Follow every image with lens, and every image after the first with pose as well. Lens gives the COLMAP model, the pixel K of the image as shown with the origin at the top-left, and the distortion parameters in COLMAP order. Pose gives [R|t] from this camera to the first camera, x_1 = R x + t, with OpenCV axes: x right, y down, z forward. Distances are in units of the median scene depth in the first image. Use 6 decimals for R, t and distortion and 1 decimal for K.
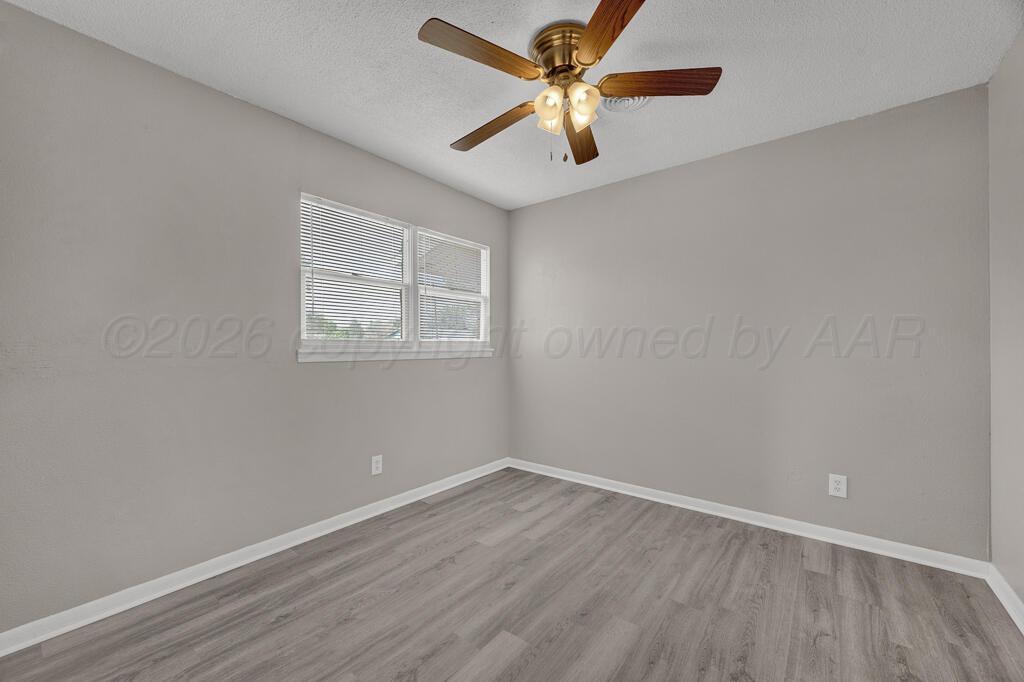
lens RADIAL K [[397.6, 0, 511.6], [0, 397.6, 343.7], [0, 0, 1]] dist [-0.000289, 0.000009]
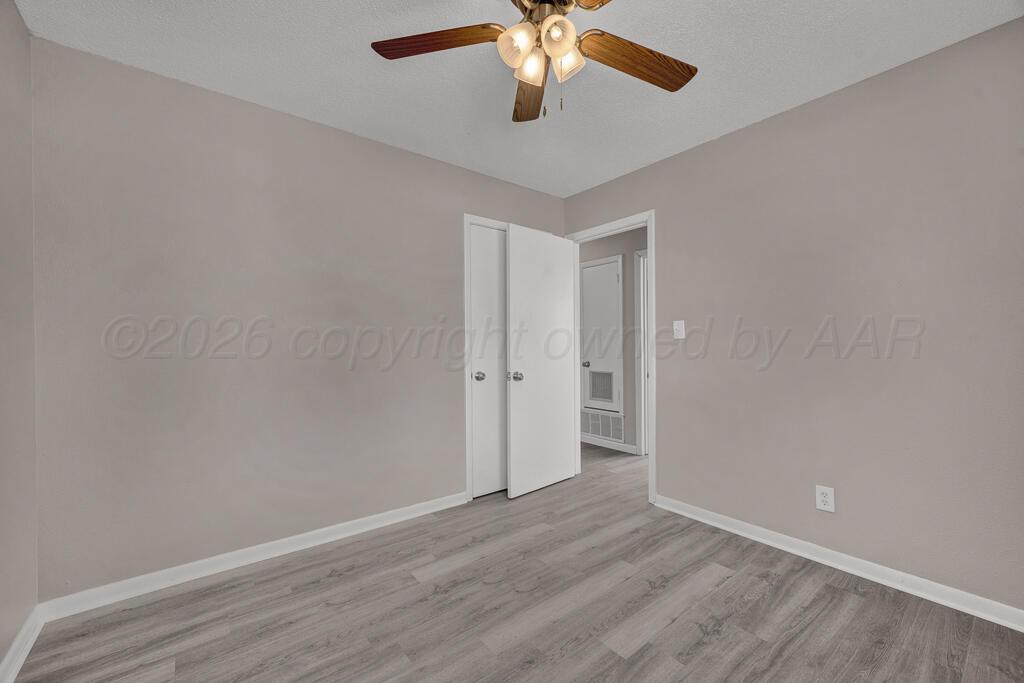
lens RADIAL K [[397.6, 0, 512.0], [0, 397.6, 344.0], [0, 0, 1]] dist [-0.000289, 0.000009]
pose [[-0.971895, 0.008786, 0.235250, 0.013209], [0.006314, 0.999917, -0.011260, 0.013056], [-0.235330, -0.009458, -0.971870, 1.962170]]
